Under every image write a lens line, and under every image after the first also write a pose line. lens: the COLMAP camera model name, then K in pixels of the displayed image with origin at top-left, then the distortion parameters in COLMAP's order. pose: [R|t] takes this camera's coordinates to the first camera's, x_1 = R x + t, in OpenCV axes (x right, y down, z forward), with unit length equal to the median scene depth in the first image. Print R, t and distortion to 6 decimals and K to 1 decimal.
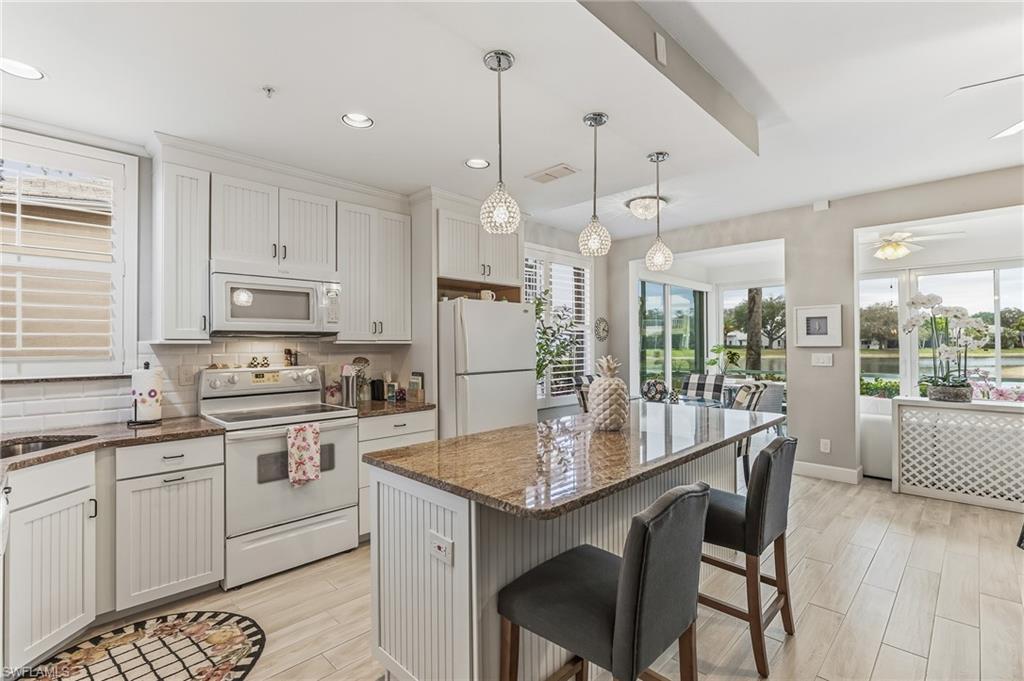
lens RADIAL K [[475.5, 0, 513.5], [0, 475.5, 343.4], [0, 0, 1]] dist [-0.009348, -0.000124]
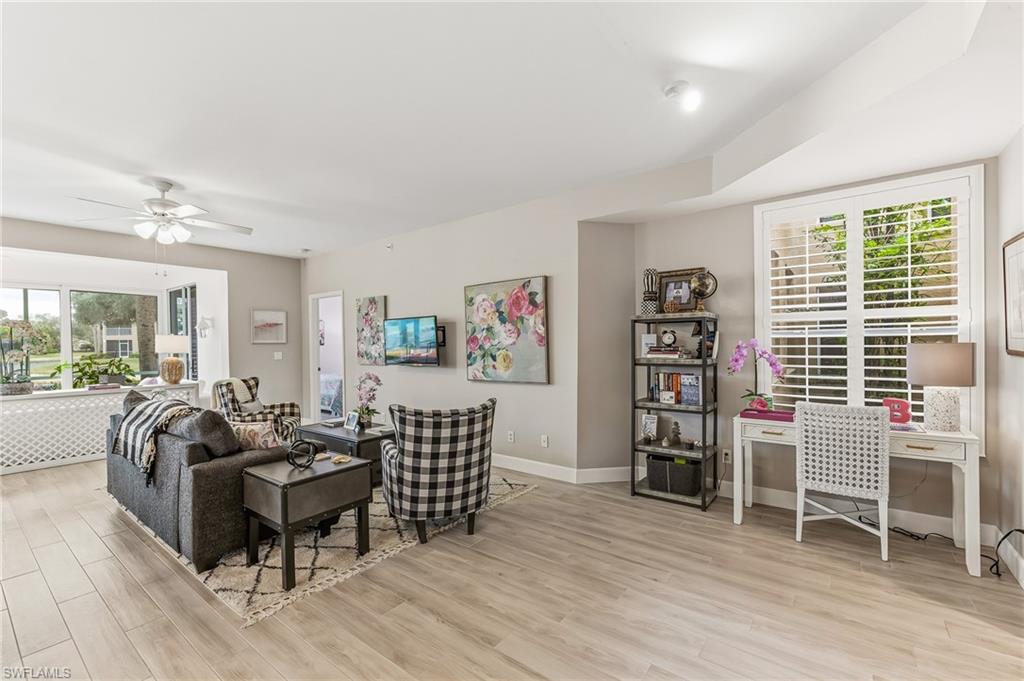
lens RADIAL K [[430.6, 0, 514.0], [0, 430.6, 347.0], [0, 0, 1]] dist [-0.003673, 0.000665]
pose [[-0.133148, -0.002558, 0.991093, -0.429316], [0.009842, 0.999944, 0.003903, 0.003381], [-0.991047, 0.010274, -0.133116, -0.192052]]
